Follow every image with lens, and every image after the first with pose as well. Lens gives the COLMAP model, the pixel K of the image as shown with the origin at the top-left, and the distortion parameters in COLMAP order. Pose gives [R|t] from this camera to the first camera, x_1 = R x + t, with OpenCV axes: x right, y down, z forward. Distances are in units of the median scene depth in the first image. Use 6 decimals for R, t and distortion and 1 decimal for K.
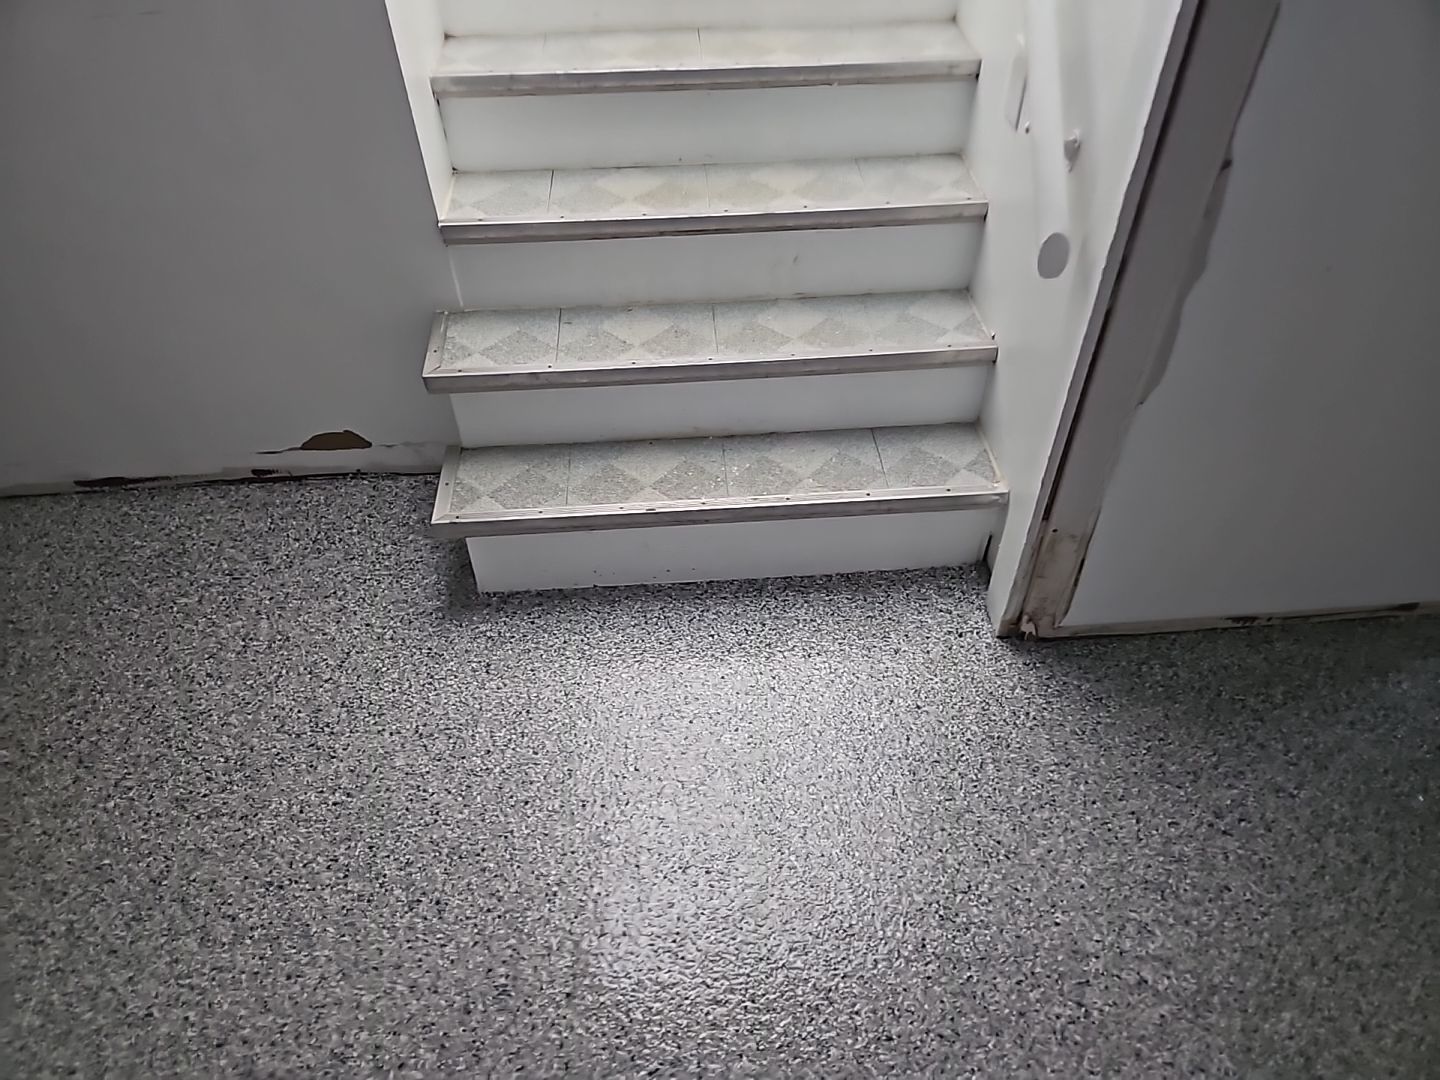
lens RADIAL K [[977.3, 0, 724.6], [0, 977.3, 536.2], [0, 0, 1]] dist [0.048953, -0.036764]
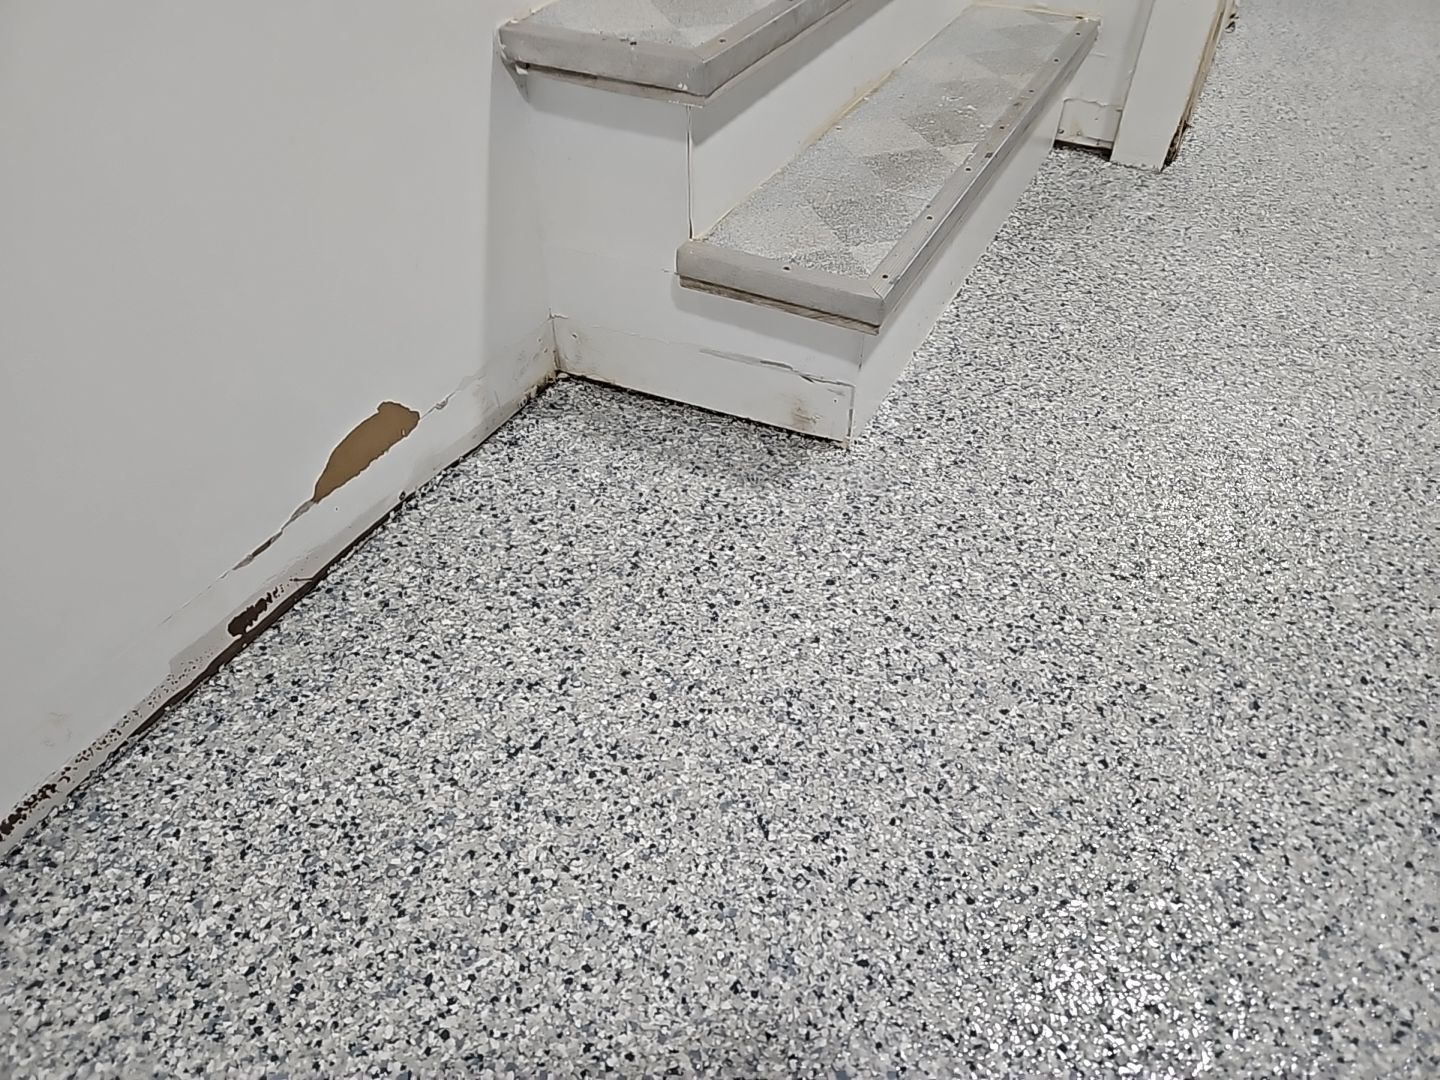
lens RADIAL K [[977.3, 0, 724.7], [0, 977.3, 543.6], [0, 0, 1]] dist [0.048953, -0.036764]
pose [[0.501776, -0.568176, 0.652224, -0.729144], [0.586362, 0.777760, 0.226428, -0.076645], [-0.635925, 0.268823, 0.723418, 0.669509]]
